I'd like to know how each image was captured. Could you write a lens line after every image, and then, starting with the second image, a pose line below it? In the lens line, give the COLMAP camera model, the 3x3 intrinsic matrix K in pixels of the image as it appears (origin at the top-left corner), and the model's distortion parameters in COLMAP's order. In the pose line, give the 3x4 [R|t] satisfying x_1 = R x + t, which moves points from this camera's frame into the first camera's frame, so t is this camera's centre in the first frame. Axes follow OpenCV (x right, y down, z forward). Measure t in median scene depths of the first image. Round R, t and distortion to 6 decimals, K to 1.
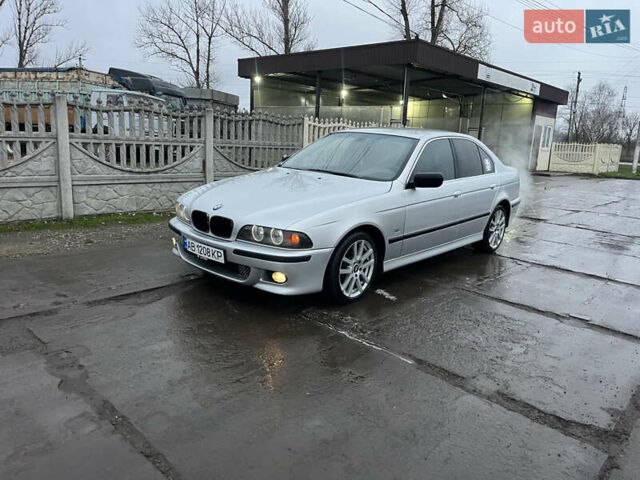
lens RADIAL K [[483.7, 0, 324.1], [0, 483.7, 240.4], [0, 0, 1]] dist [0.080973, -0.109927]
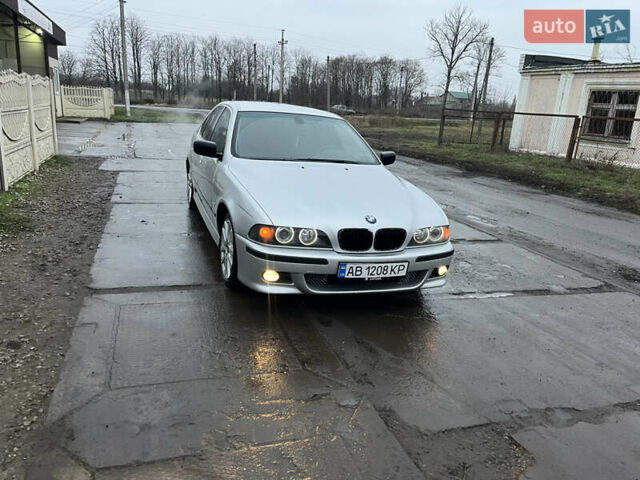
lens RADIAL K [[483.7, 0, 316.3], [0, 483.7, 237.2], [0, 0, 1]] dist [0.080973, -0.109927]
pose [[0.488707, -0.247869, 0.836497, -0.635429], [0.145961, 0.968508, 0.201712, -0.143868], [-0.860152, 0.023518, 0.509496, 0.397684]]
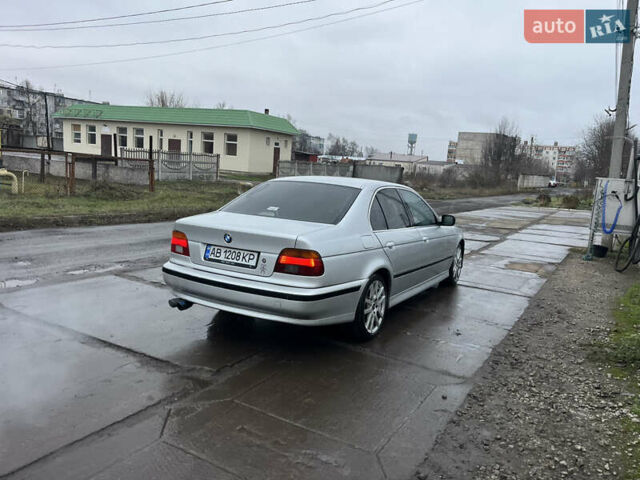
lens RADIAL K [[483.7, 0, 322.3], [0, 483.7, 242.4], [0, 0, 1]] dist [0.080973, -0.109927]
pose [[-0.973026, -0.088064, -0.213225, 0.375419], [-0.159793, 0.923925, 0.347605, -0.406252], [0.166393, 0.372301, -0.913075, 1.771698]]
